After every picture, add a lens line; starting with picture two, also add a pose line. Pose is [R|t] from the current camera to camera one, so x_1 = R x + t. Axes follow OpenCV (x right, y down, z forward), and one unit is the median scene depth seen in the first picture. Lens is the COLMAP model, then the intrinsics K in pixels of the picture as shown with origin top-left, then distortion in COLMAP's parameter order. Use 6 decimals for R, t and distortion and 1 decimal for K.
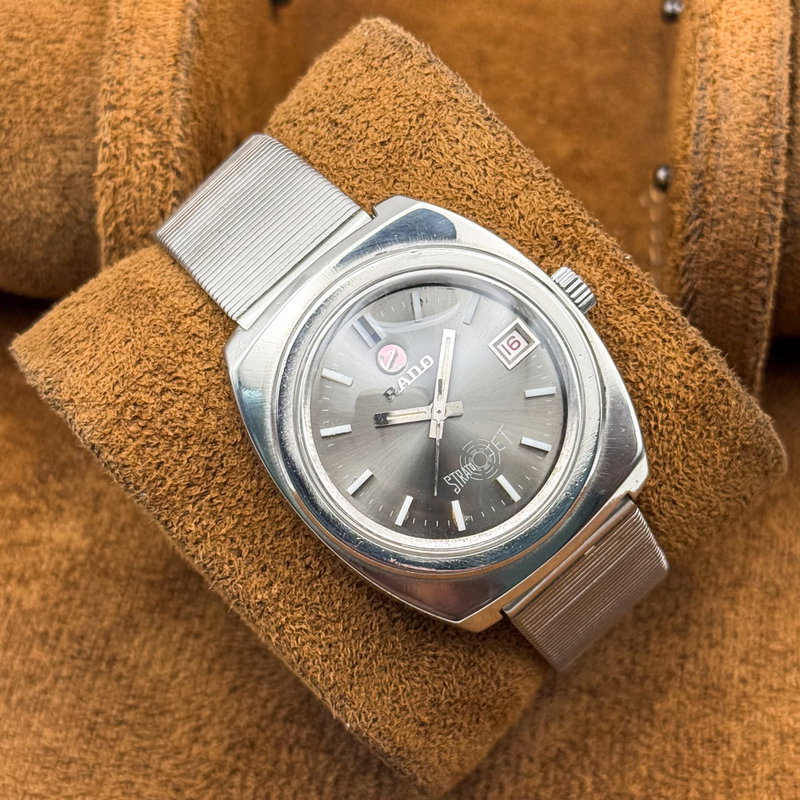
lens RADIAL K [[2102.5, 0, 400.0], [0, 2102.5, 400.0], [0, 0, 1]] dist [0.061914, -0.564489]
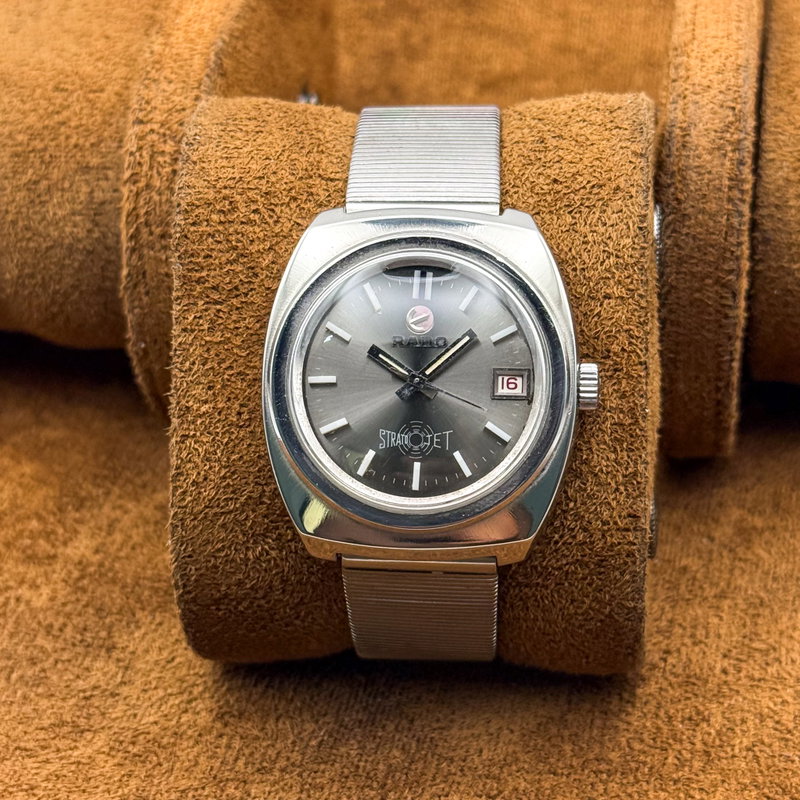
lens RADIAL K [[2102.5, 0, 400.0], [0, 2102.5, 400.0], [0, 0, 1]] dist [0.061914, -0.564489]
pose [[0.998482, 0.014005, -0.053263, 0.059904], [-0.027322, 0.965687, -0.258268, 0.279149], [0.047818, 0.259331, 0.964604, -0.022318]]
